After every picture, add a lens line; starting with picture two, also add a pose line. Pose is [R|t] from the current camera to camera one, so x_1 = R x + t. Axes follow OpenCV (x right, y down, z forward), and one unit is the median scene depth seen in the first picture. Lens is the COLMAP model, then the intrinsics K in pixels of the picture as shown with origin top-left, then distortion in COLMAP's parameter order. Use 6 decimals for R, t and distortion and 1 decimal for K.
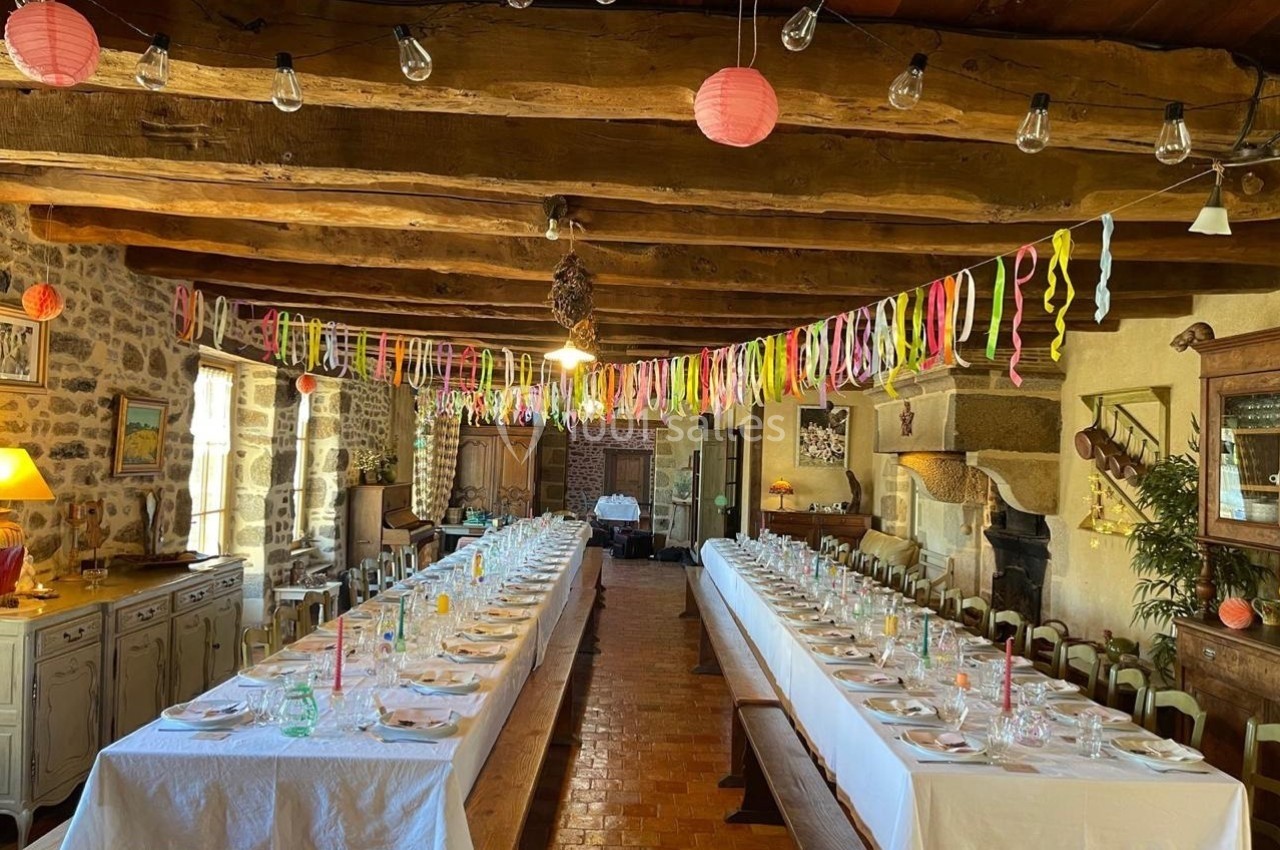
lens RADIAL K [[1065.3, 0, 640.0], [0, 1065.3, 425.0], [0, 0, 1]] dist [0.059347, -0.004009]
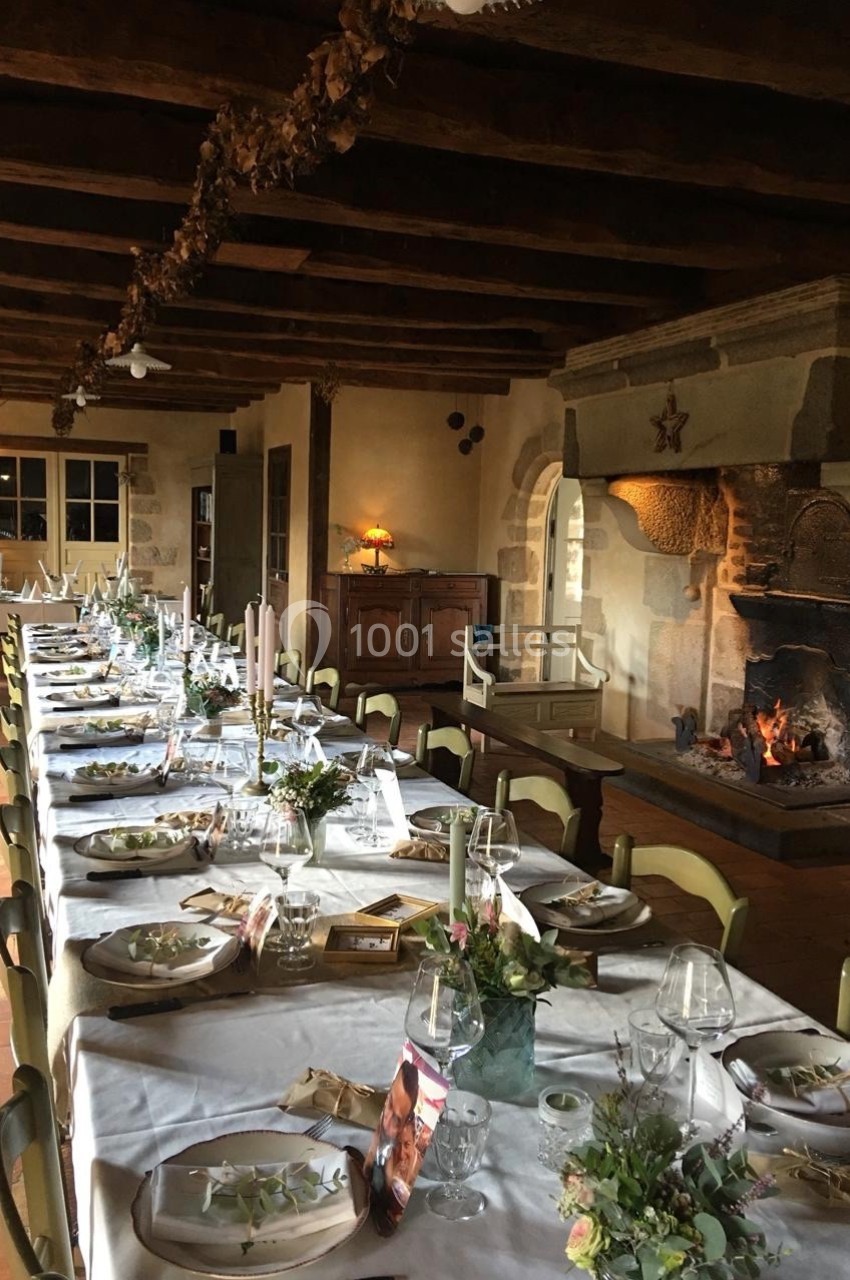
lens RADIAL K [[1065.3, 0, 425.0], [0, 1065.3, 640.0], [0, 0, 1]] dist [0.059347, -0.004009]
pose [[0.927907, -0.048367, 0.369661, -0.115089], [-0.005618, 0.989622, 0.143586, 0.036480], [-0.372769, -0.135311, 0.918005, 0.515820]]
